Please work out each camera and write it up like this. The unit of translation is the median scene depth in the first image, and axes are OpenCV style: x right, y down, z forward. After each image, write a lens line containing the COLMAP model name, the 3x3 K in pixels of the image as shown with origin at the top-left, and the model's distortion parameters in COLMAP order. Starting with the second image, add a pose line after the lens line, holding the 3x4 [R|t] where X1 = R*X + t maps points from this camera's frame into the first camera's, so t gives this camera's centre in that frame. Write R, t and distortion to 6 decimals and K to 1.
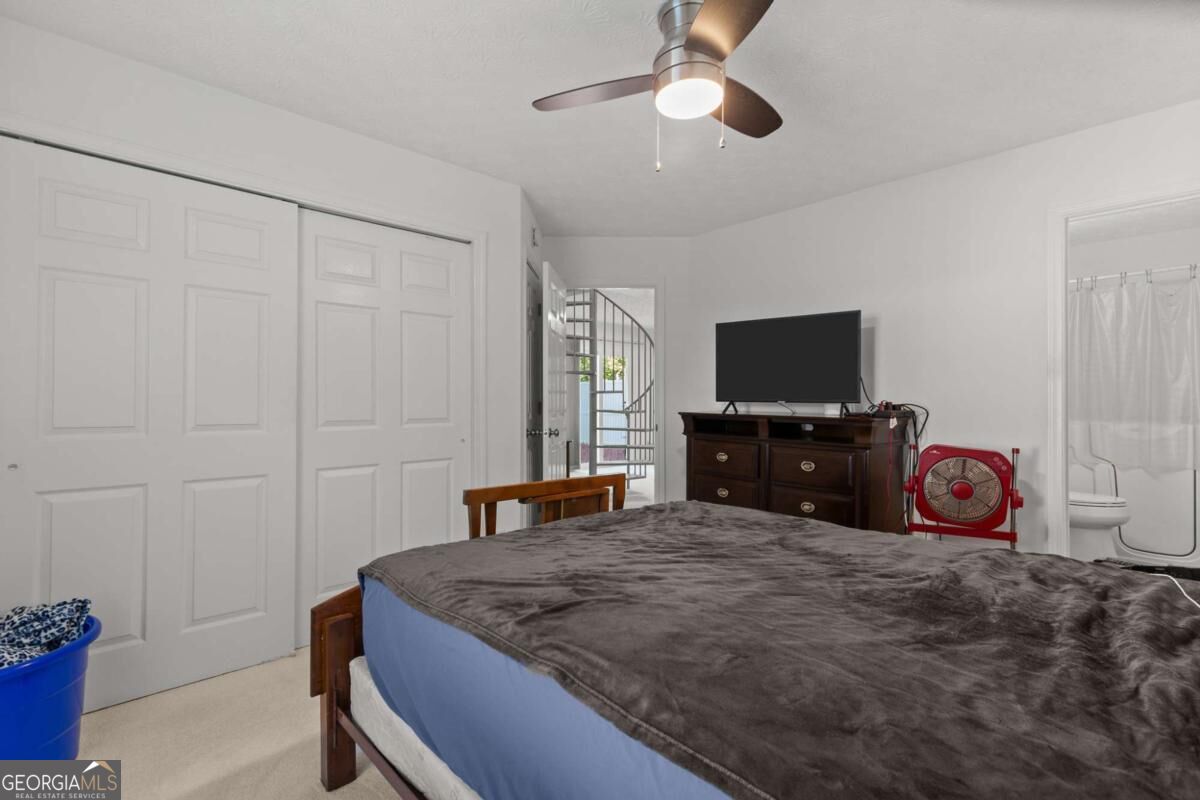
lens RADIAL K [[551.2, 0, 605.6], [0, 551.2, 404.1], [0, 0, 1]] dist [0.000479, -0.000298]
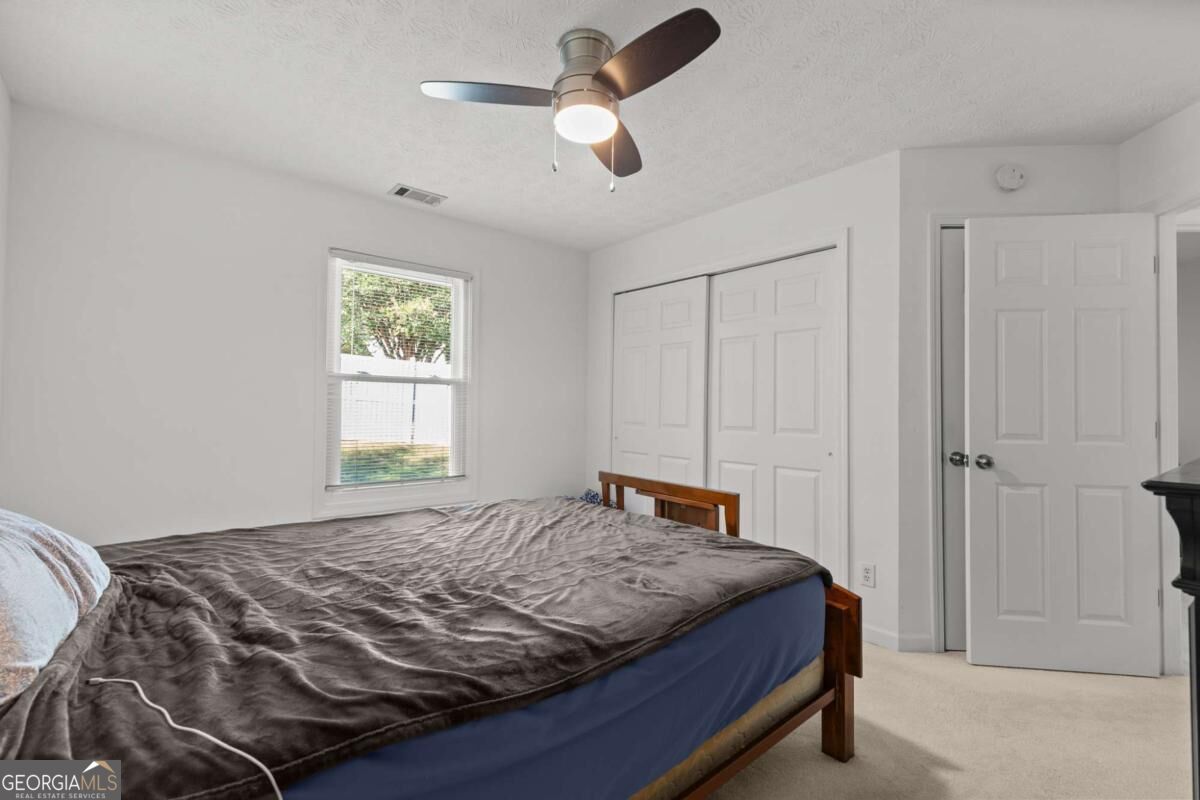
lens RADIAL K [[551.2, 0, 605.6], [0, 551.2, 404.1], [0, 0, 1]] dist [0.000479, -0.000298]
pose [[-0.073147, -0.009363, -0.997277, 0.905330], [-0.019913, 0.999770, -0.007926, -0.007136], [0.997122, 0.019279, -0.073316, 0.847459]]
